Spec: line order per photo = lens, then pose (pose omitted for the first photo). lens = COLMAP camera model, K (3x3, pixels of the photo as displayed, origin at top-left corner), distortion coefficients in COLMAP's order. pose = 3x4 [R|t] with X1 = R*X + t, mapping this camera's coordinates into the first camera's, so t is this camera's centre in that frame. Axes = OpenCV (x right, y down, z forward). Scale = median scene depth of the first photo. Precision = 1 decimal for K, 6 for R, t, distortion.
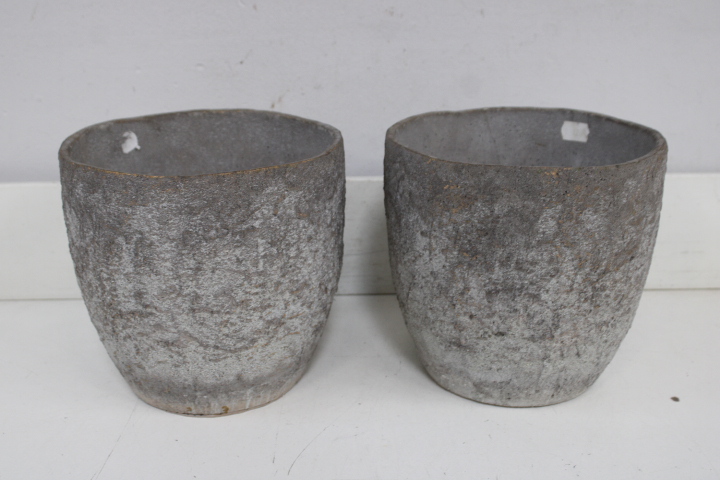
lens RADIAL K [[862.1, 0, 360.0], [0, 862.1, 240.0], [0, 0, 1]] dist [-0.110408, 0.176599]
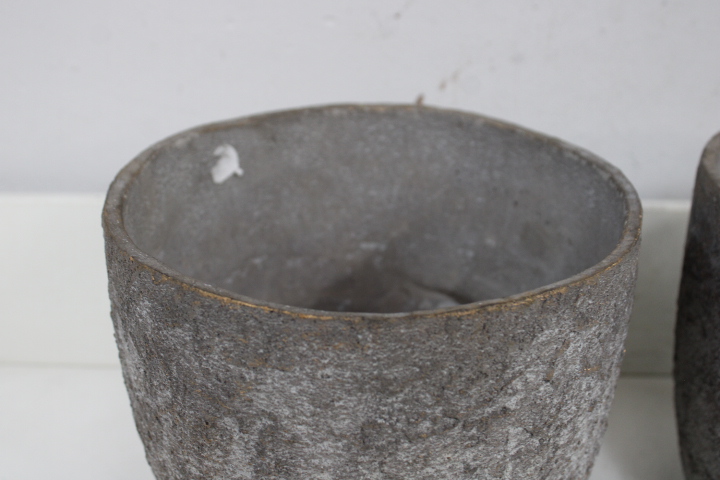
lens RADIAL K [[862.1, 0, 360.0], [0, 862.1, 240.0], [0, 0, 1]] dist [-0.110408, 0.176599]
pose [[0.998140, 0.031957, -0.051918, -0.178365], [-0.026518, 0.994404, 0.102263, -0.151629], [0.054895, -0.100696, 0.993402, 0.515403]]
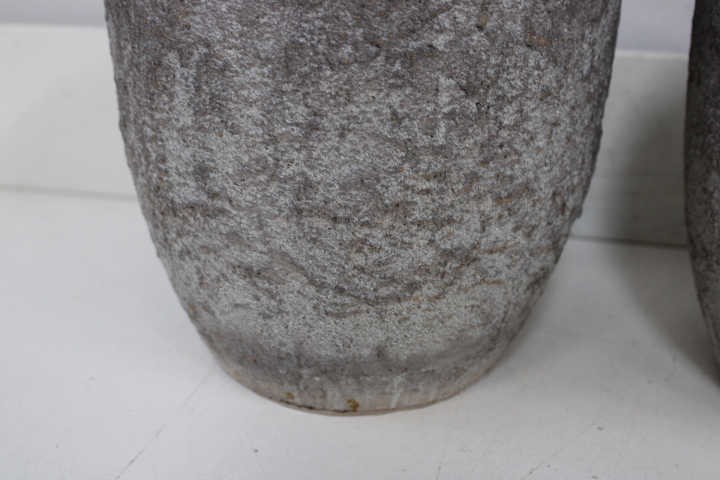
lens RADIAL K [[862.1, 0, 360.0], [0, 862.1, 240.0], [0, 0, 1]] dist [-0.110408, 0.176599]
pose [[0.967728, 0.108398, -0.227491, -0.042055], [-0.097681, 0.993533, 0.057889, 0.065363], [0.232295, -0.033799, 0.972058, 0.512125]]
